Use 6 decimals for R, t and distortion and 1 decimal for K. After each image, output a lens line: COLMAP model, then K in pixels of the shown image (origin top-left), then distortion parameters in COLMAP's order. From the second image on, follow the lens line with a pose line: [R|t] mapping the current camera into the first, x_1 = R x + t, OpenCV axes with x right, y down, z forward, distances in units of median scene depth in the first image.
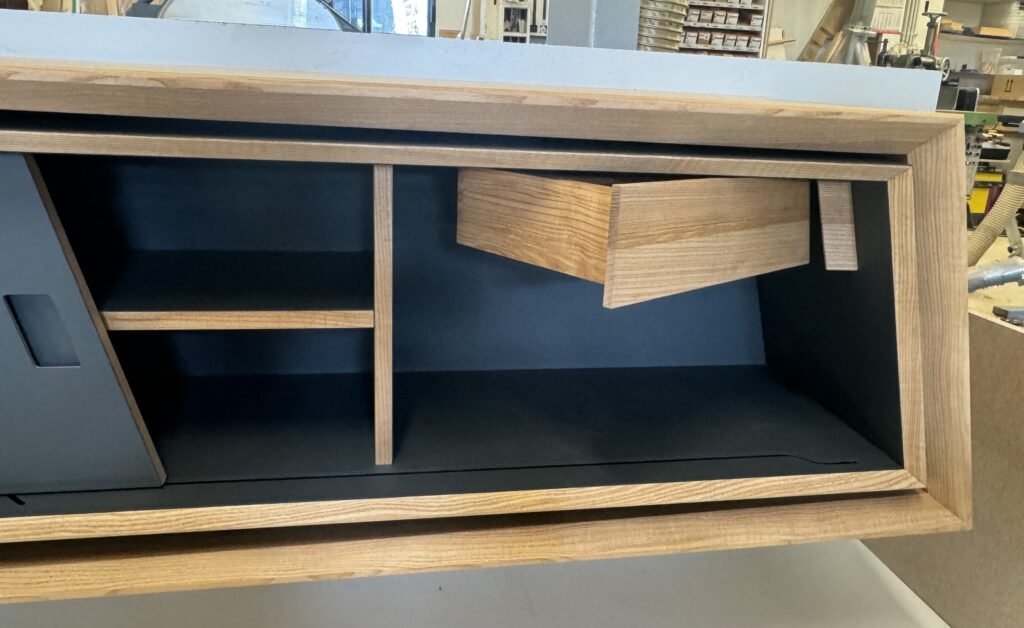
lens RADIAL K [[781.6, 0, 554.0], [0, 781.6, 307.8], [0, 0, 1]] dist [-0.001896, -0.004383]
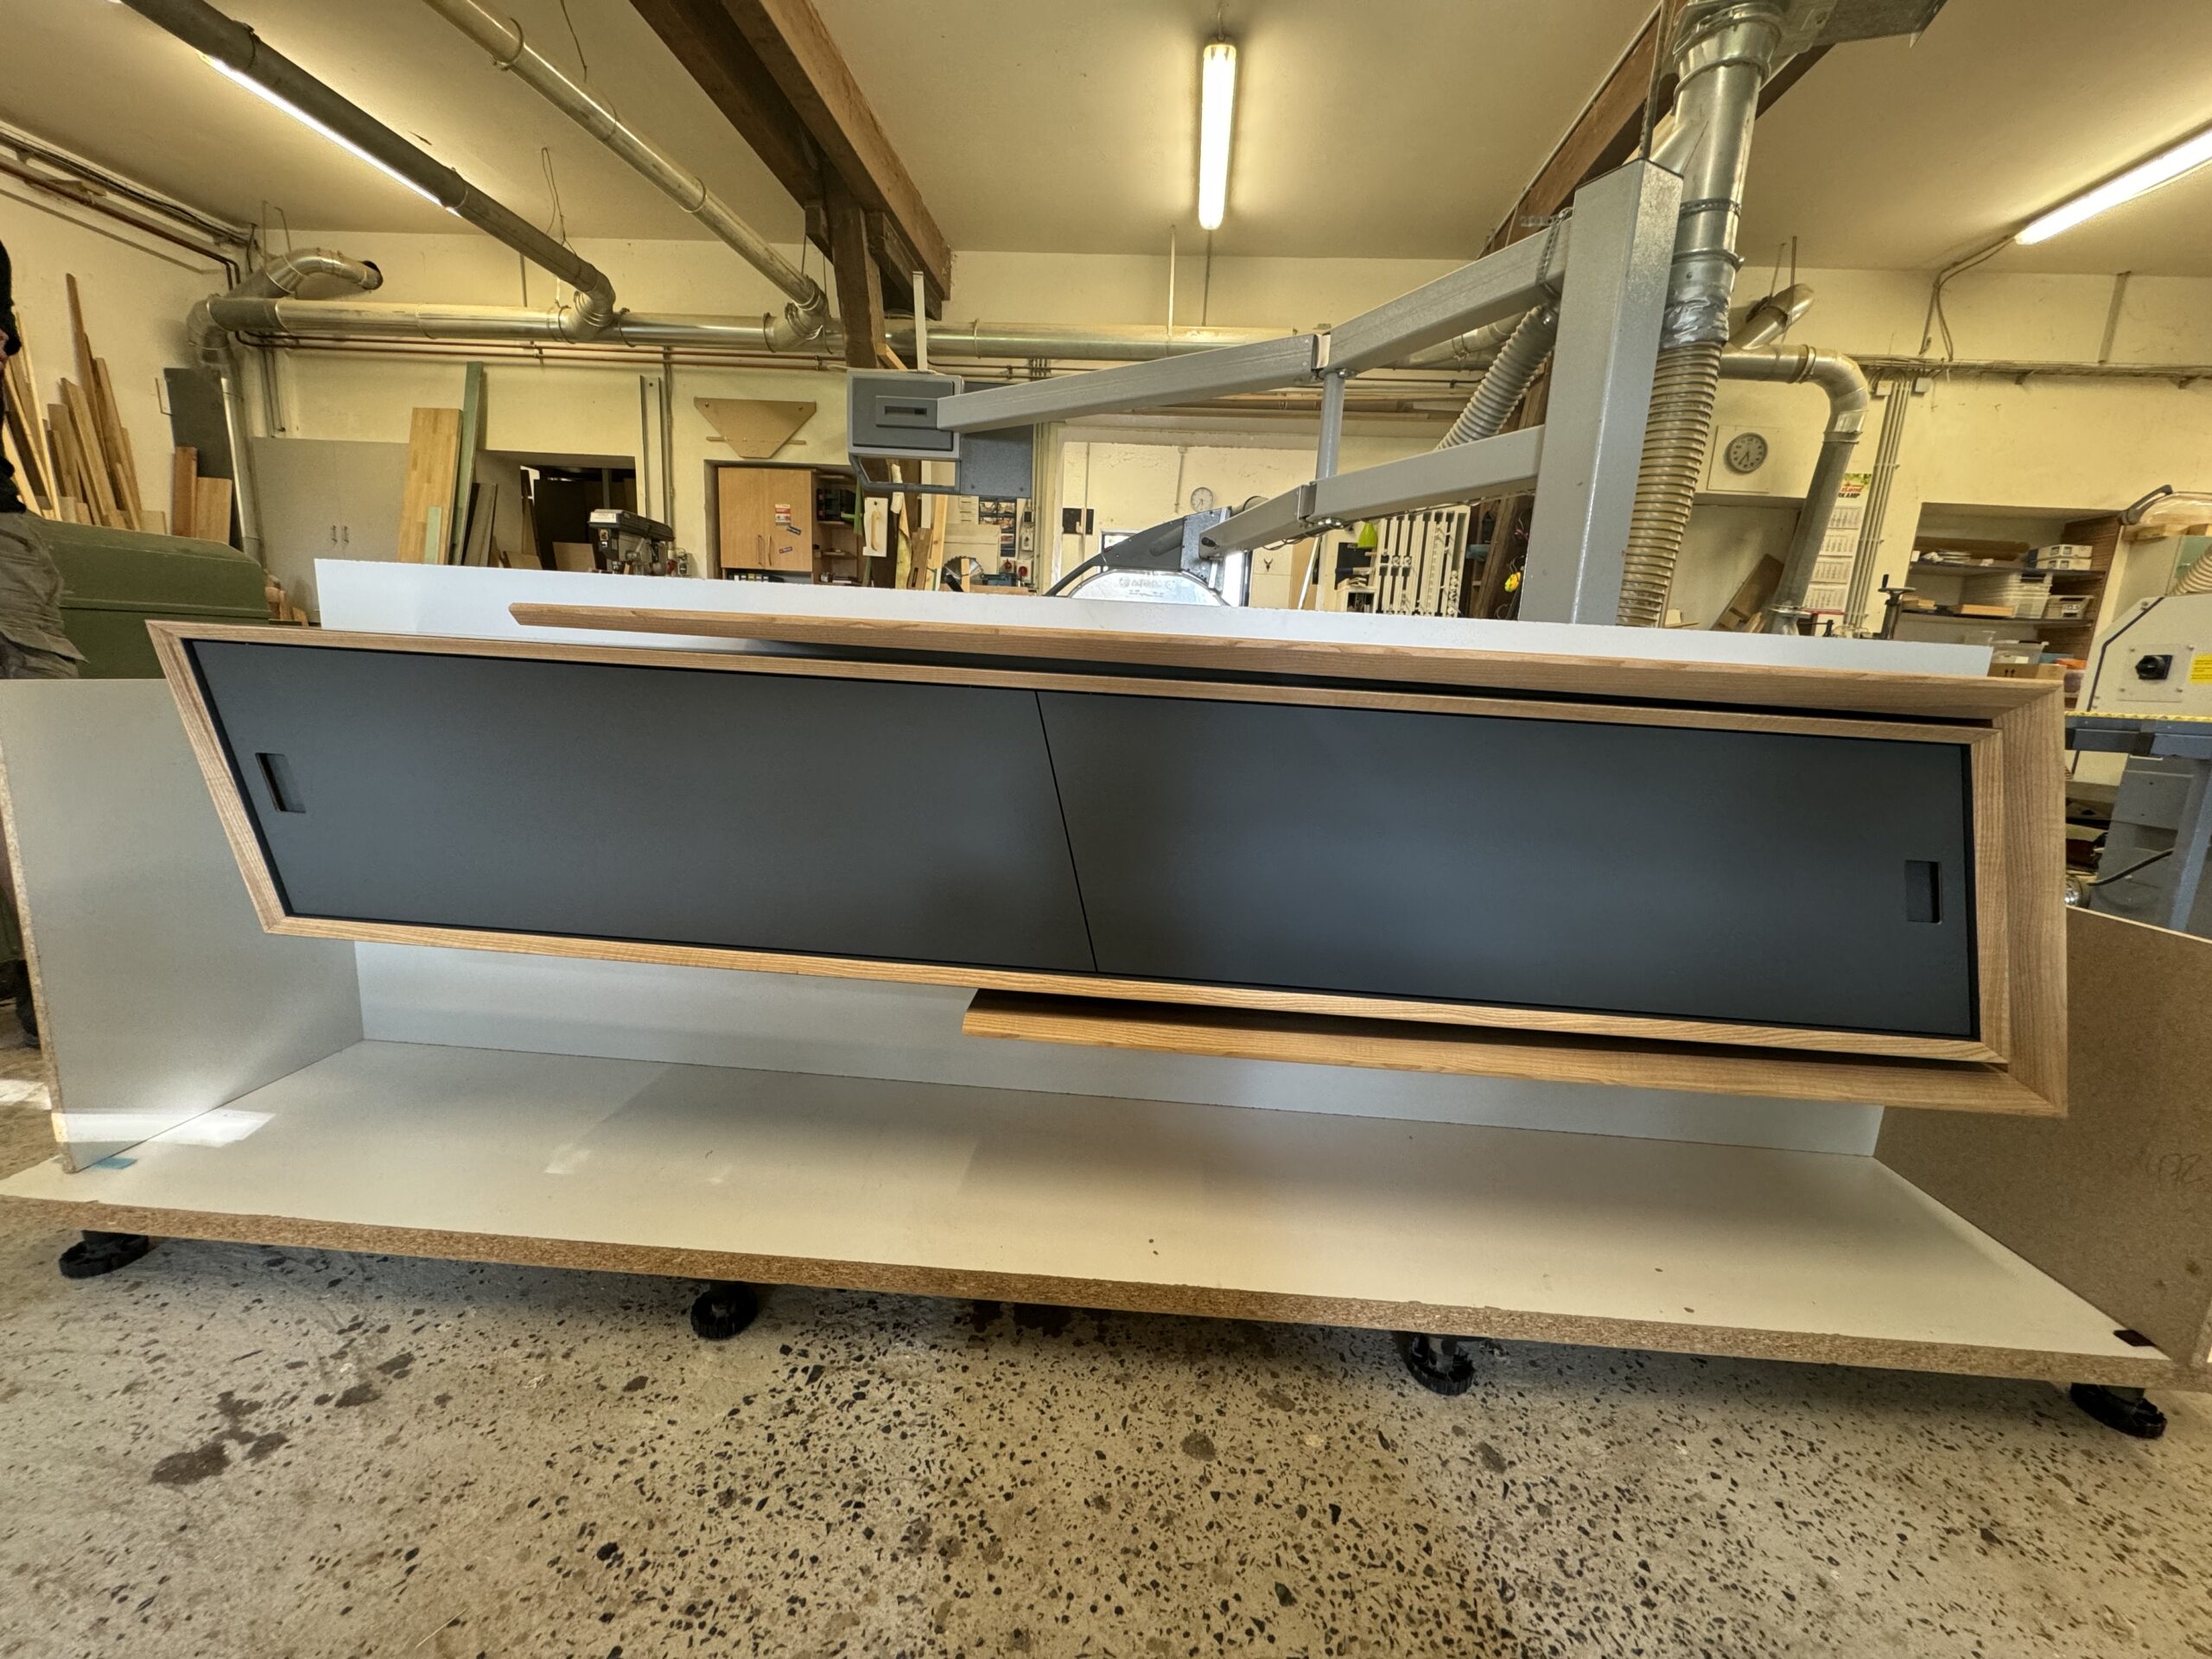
lens RADIAL K [[894.6, 0, 1106.0], [0, 894.6, 829.5], [0, 0, 1]] dist [-0.002237, -0.000415]
pose [[0.966036, 0.047772, -0.253951, -0.345473], [-0.075235, 0.992184, -0.099550, 0.141727], [0.247211, 0.115275, 0.962080, -0.379793]]
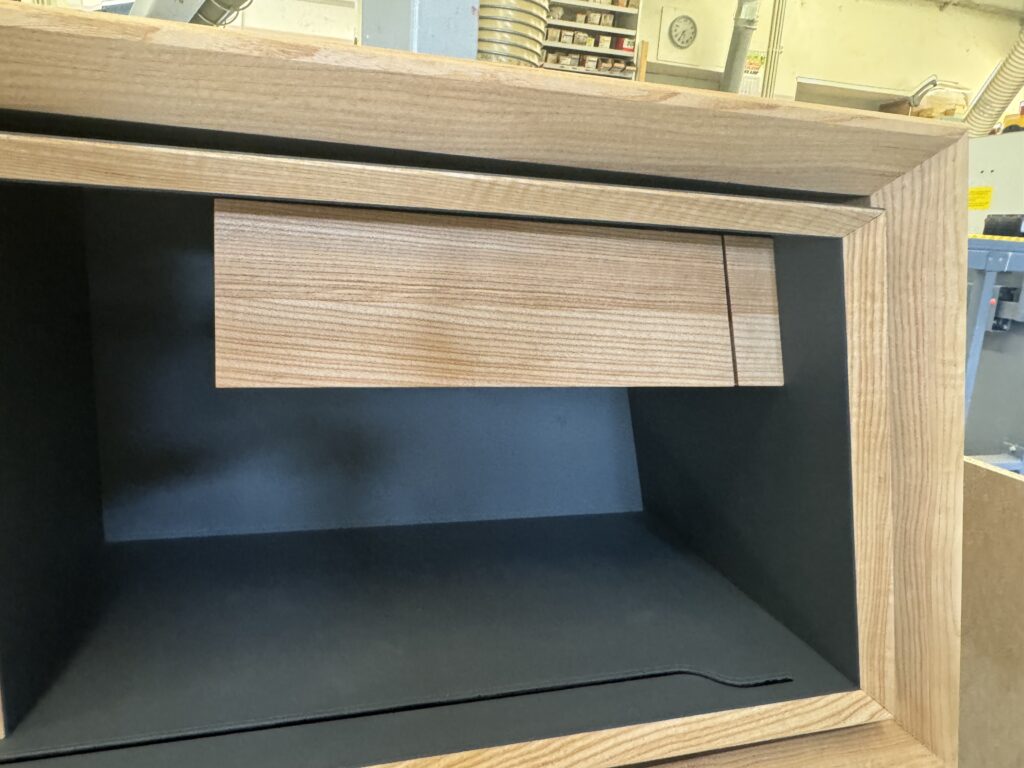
lens RADIAL K [[722.7, 0, 512.0], [0, 722.7, 384.0], [0, 0, 1]] dist [0.000366, -0.002176]
pose [[0.995066, -0.008286, 0.098869, 0.104985], [0.013766, 0.998398, -0.054874, -0.019923], [-0.098256, 0.055965, 0.993586, 0.430604]]
